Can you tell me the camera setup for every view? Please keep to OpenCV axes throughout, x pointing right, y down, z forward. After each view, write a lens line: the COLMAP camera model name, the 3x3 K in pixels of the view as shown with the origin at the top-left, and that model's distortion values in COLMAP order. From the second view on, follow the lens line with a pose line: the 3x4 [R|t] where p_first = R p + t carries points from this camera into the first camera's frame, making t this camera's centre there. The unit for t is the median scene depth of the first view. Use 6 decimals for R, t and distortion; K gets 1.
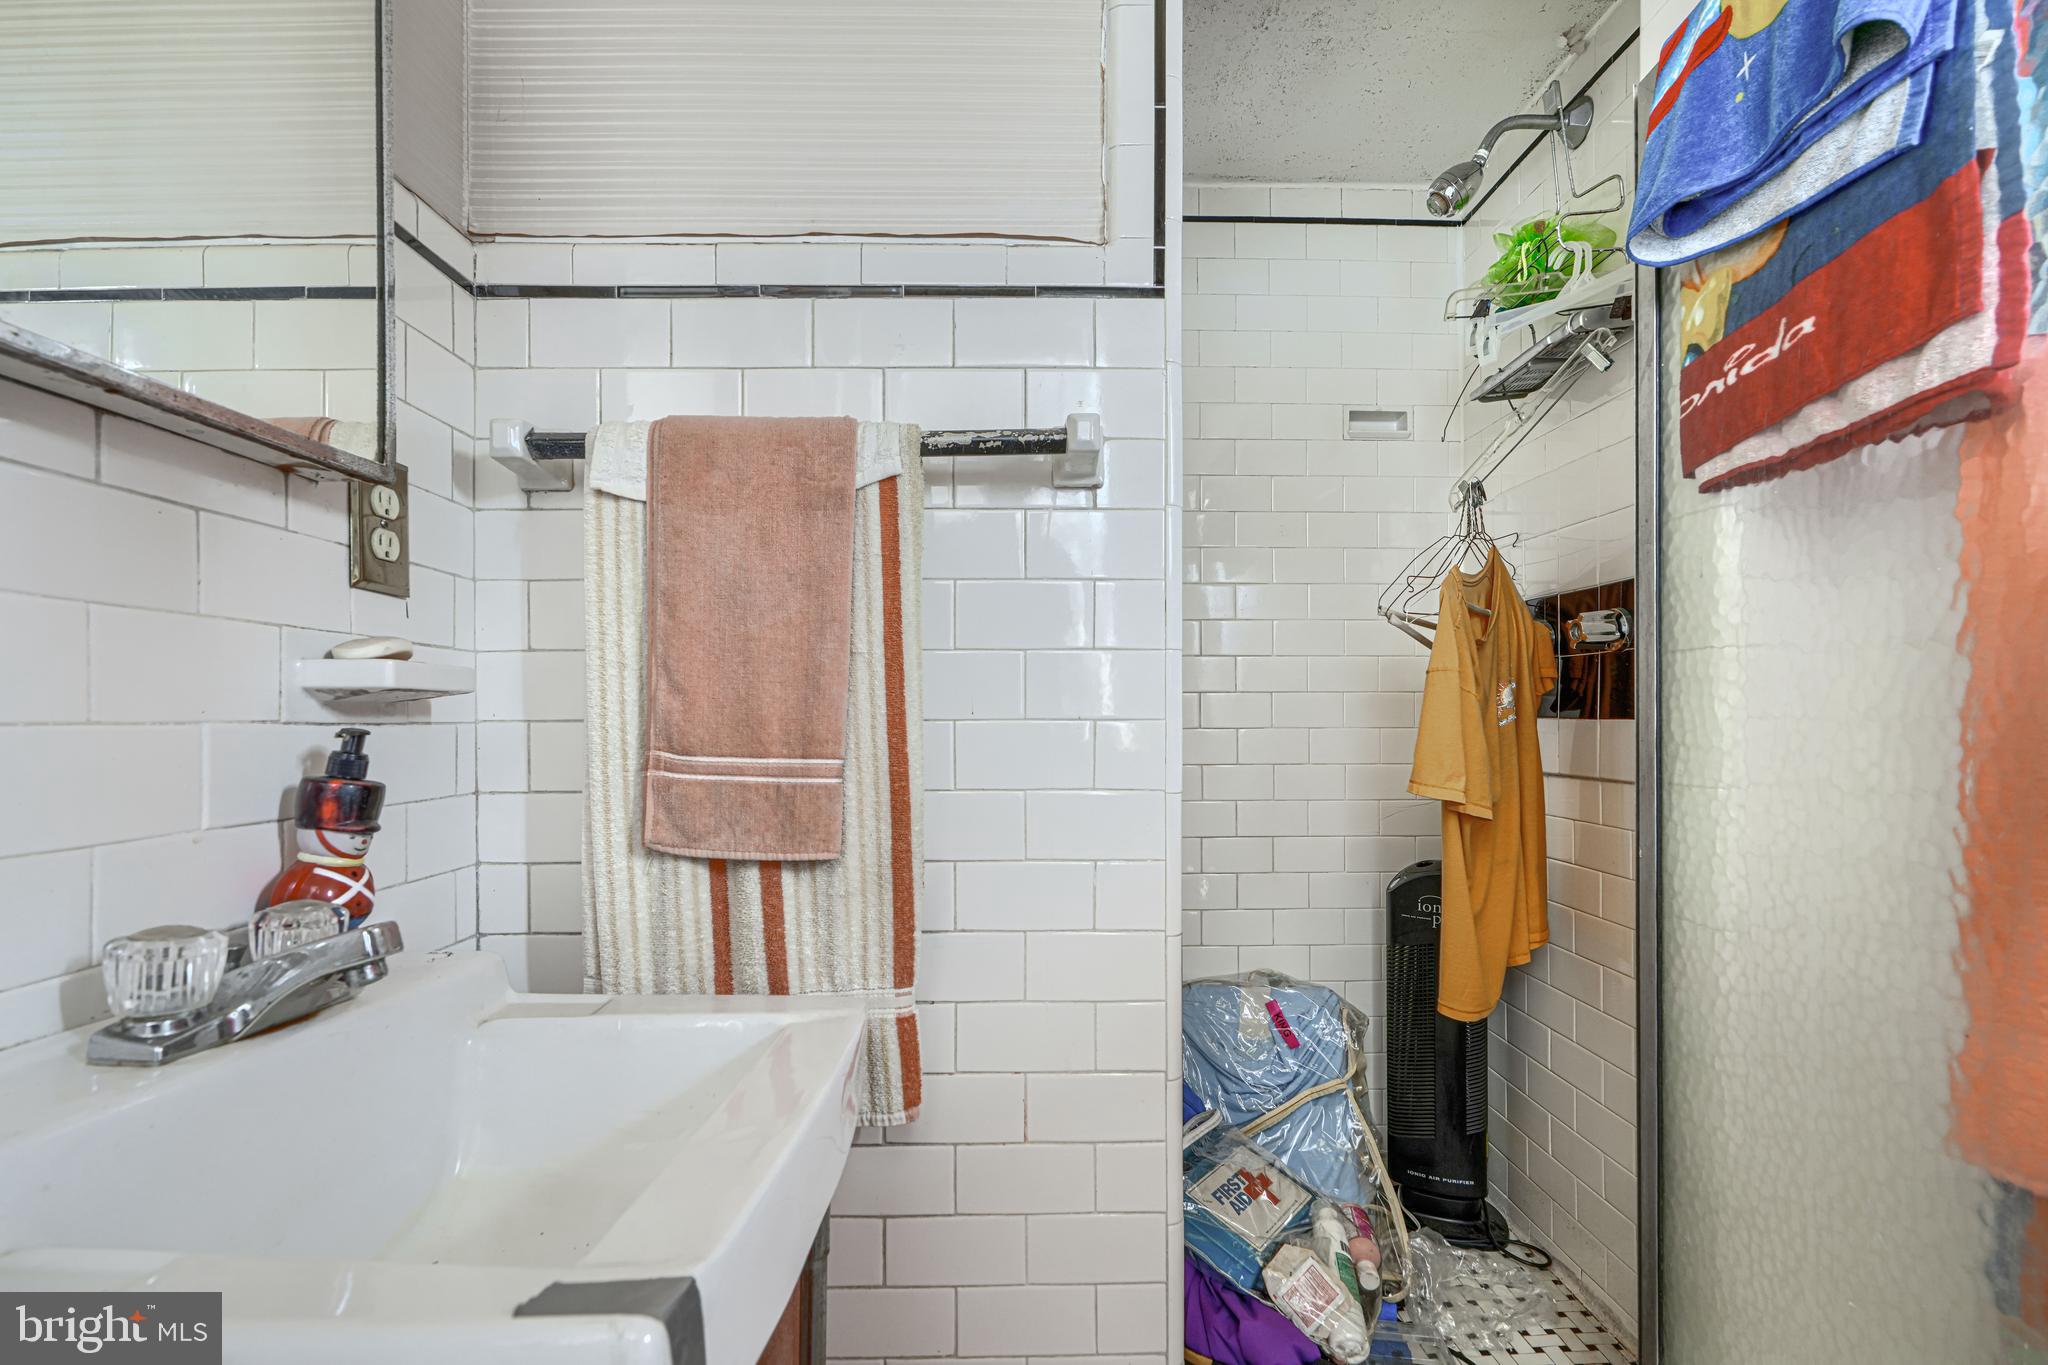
lens RADIAL K [[937.2, 0, 1035.5], [0, 937.2, 725.9], [0, 0, 1]] dist [0.000792, -0.000187]
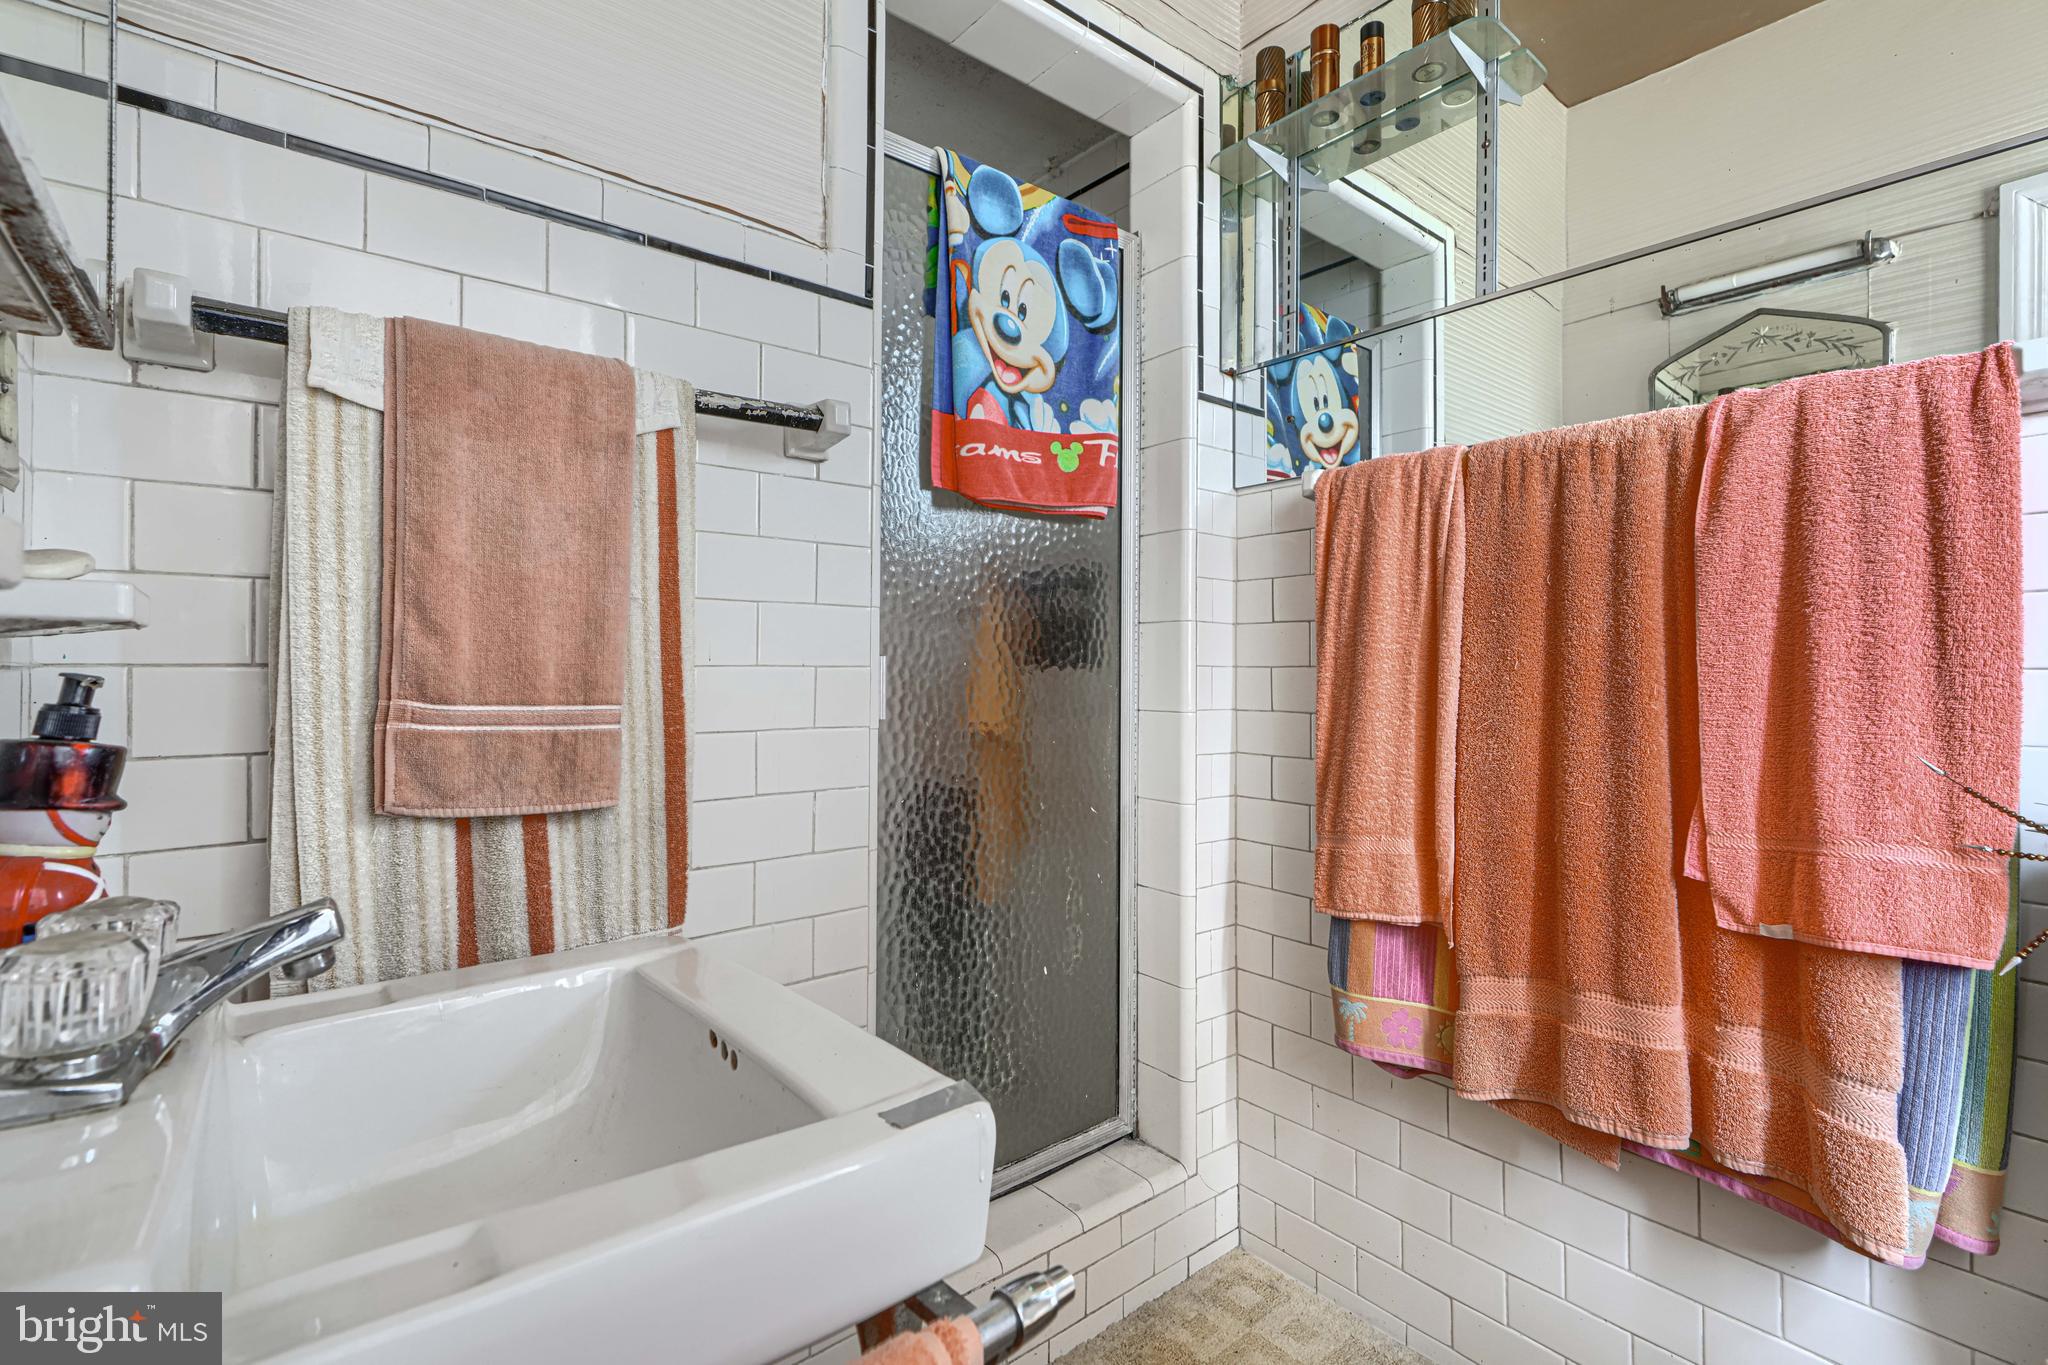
lens RADIAL K [[937.2, 0, 1018.8], [0, 937.2, 673.0], [0, 0, 1]] dist [0.000792, -0.000187]
pose [[0.781794, -0.000120, 0.623537, -0.490780], [0.000762, 0.999999, -0.000763, 0.002994], [-0.623537, 0.001072, 0.781793, -0.040411]]
